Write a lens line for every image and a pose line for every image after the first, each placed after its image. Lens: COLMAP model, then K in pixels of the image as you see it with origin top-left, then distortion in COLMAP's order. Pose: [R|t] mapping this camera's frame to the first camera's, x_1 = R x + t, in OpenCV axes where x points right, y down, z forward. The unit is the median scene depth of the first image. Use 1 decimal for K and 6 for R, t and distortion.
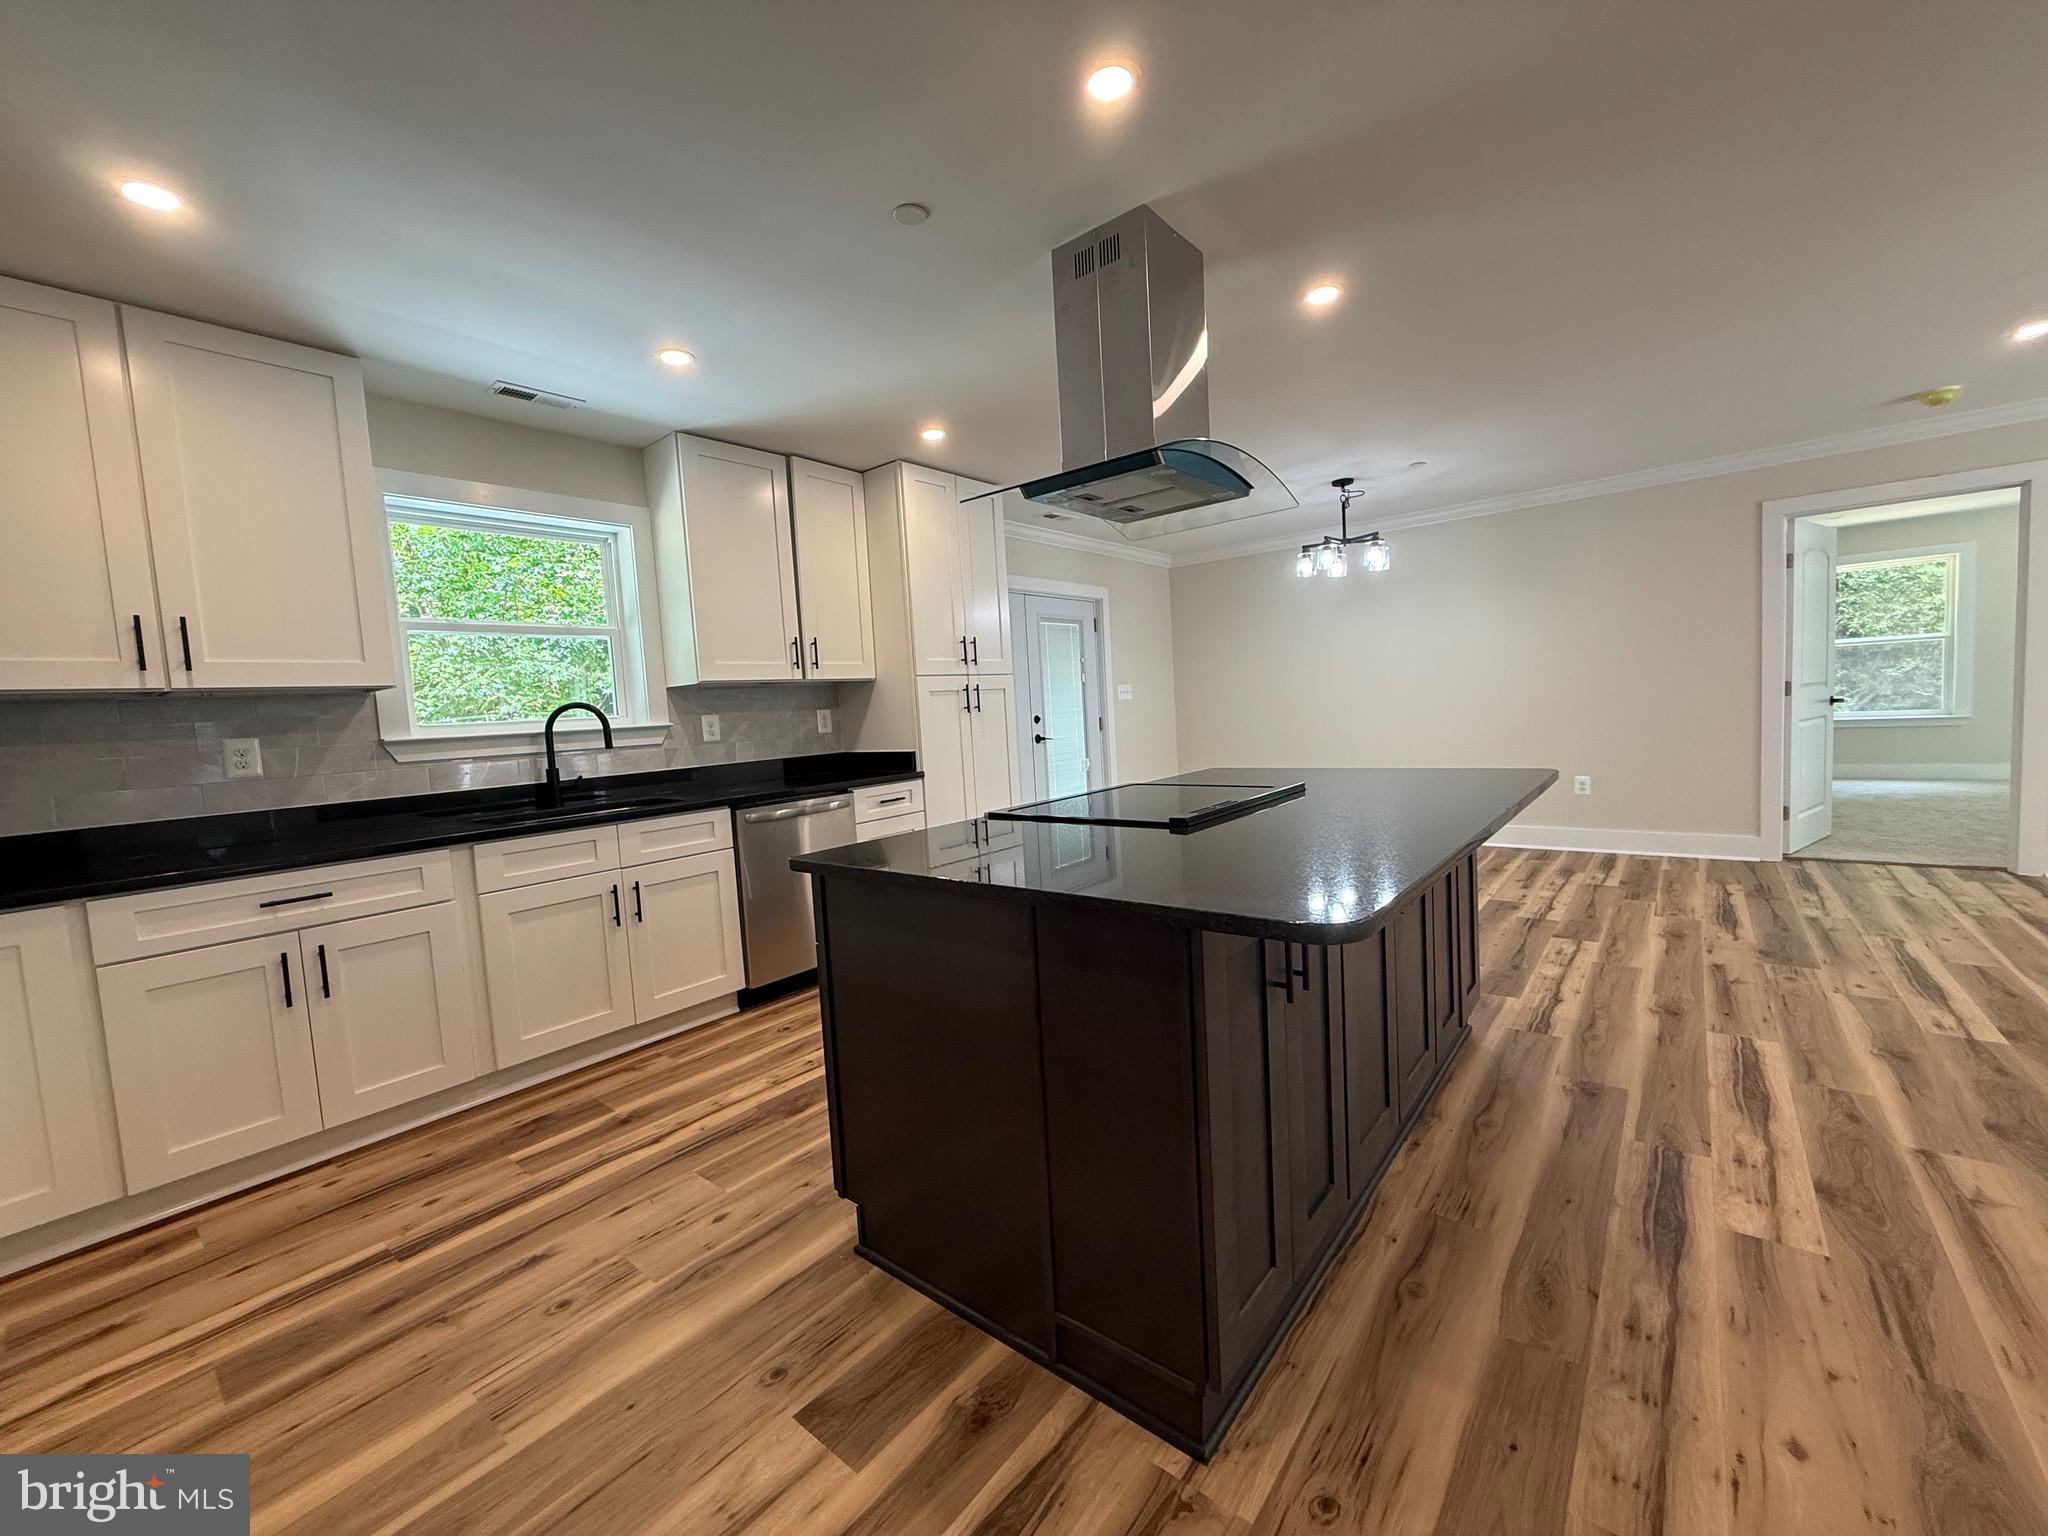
lens RADIAL K [[814.6, 0, 1015.2], [0, 814.6, 762.1], [0, 0, 1]] dist [0.003118, 0.000055]
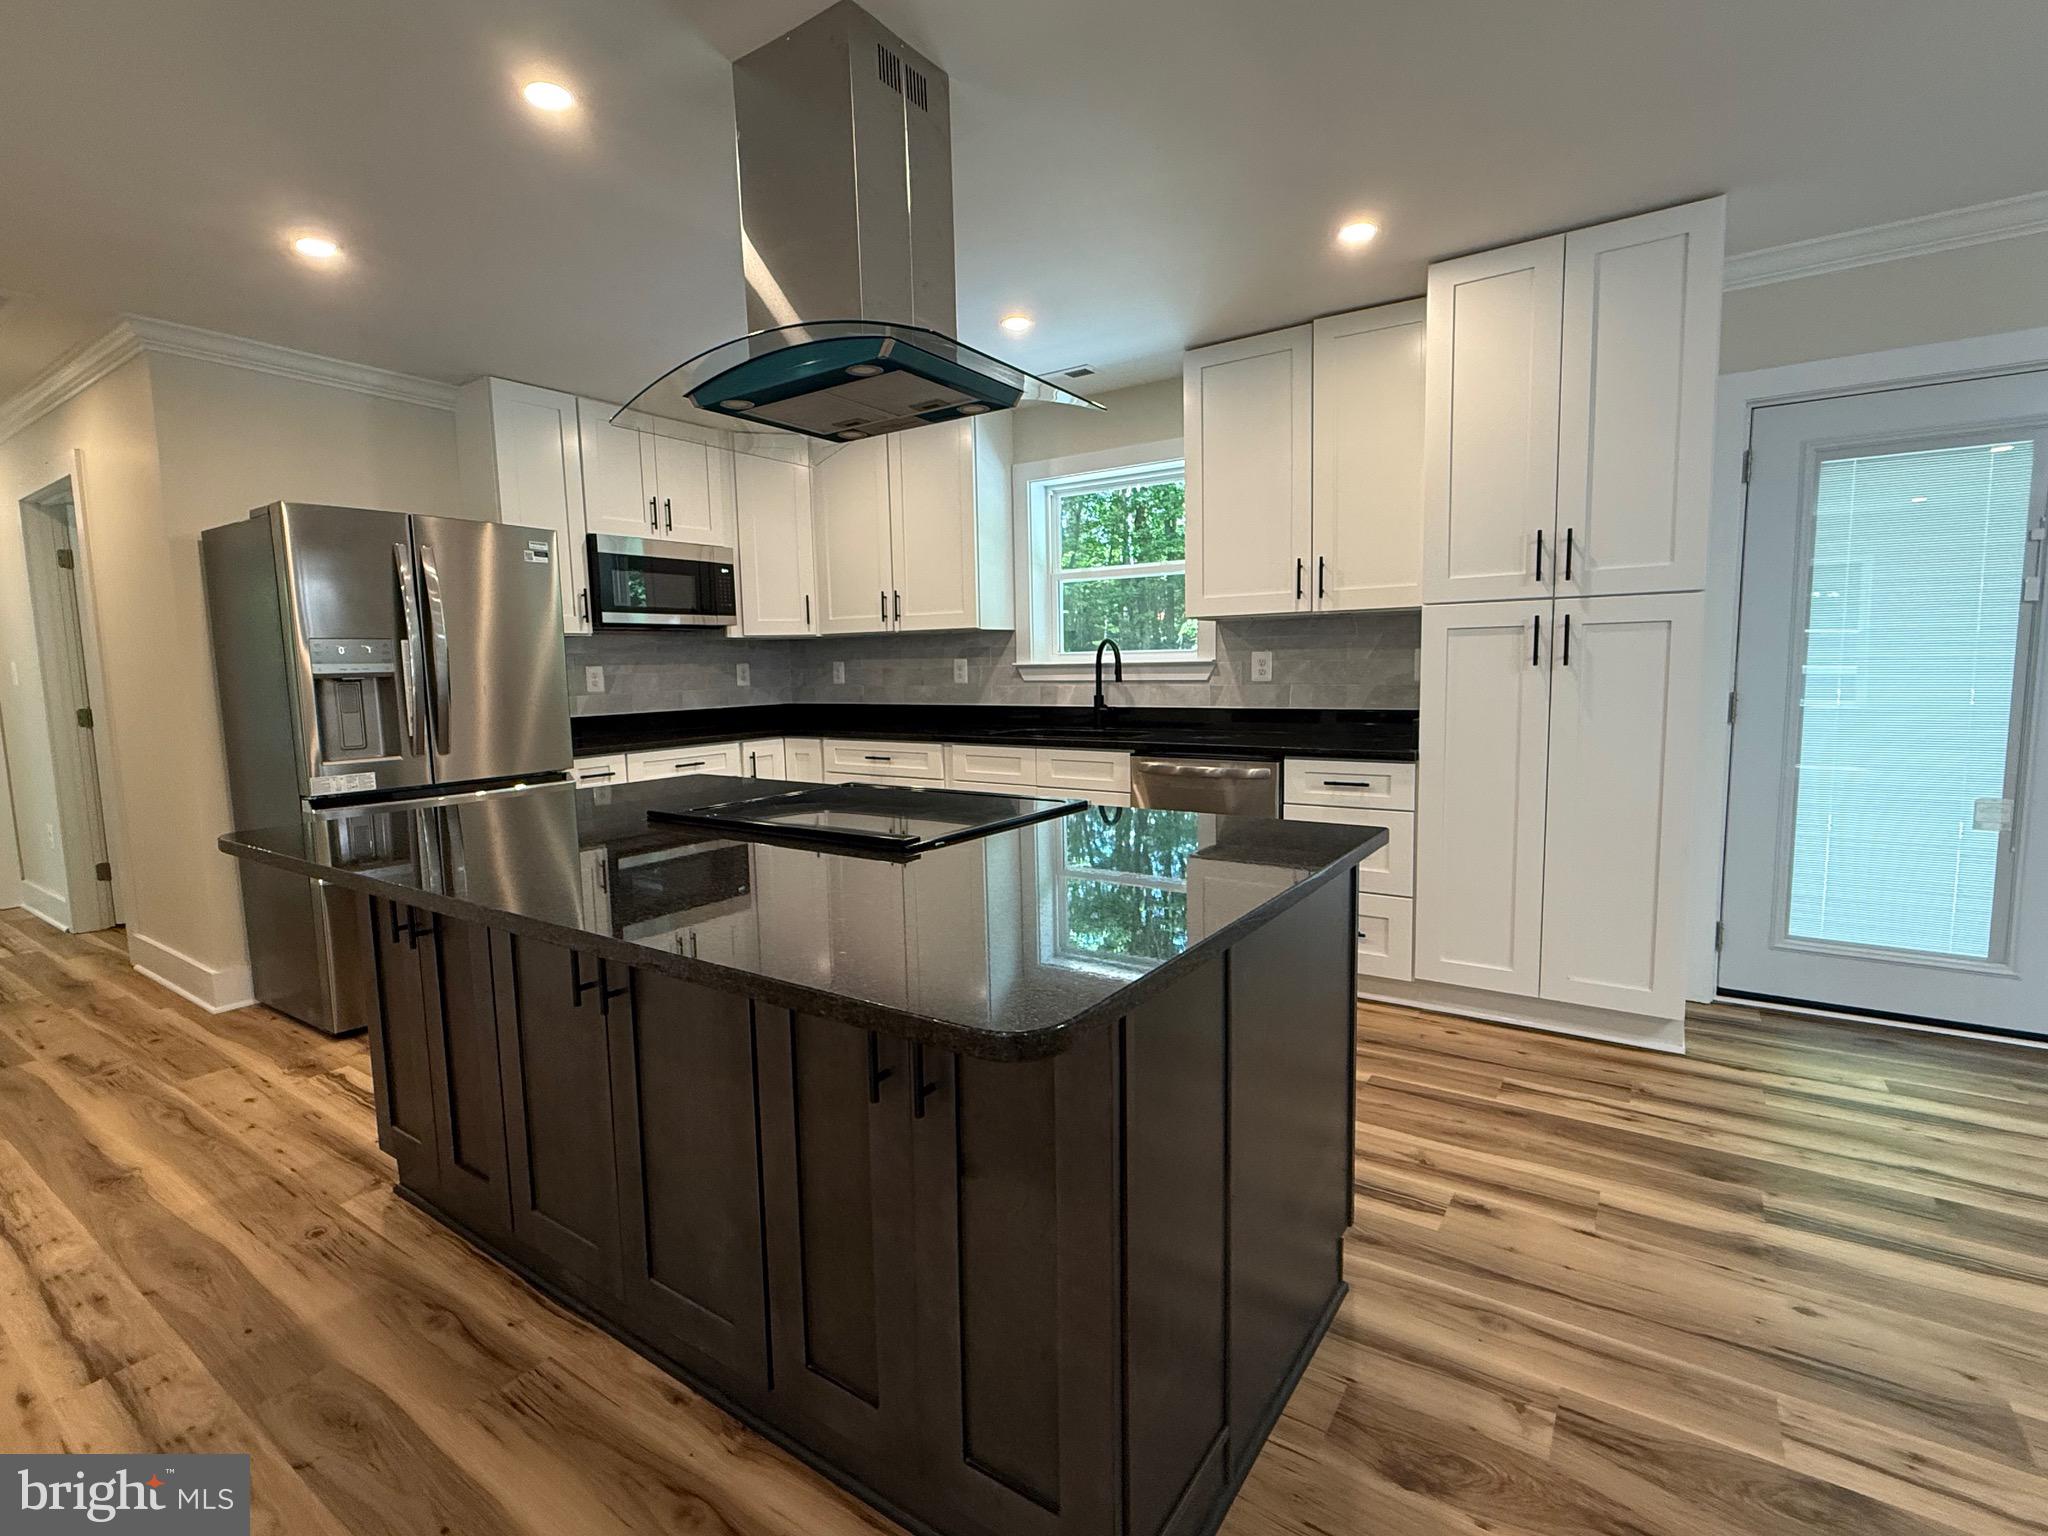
lens RADIAL K [[951.8, 0, 1039.8], [0, 951.8, 761.6], [0, 0, 1]] dist [-0.001137, 0.000267]
pose [[0.099572, 0.161463, -0.981843, 0.771947], [-0.053535, 0.986187, 0.156748, -0.107110], [0.993589, 0.036956, 0.106840, 0.776476]]
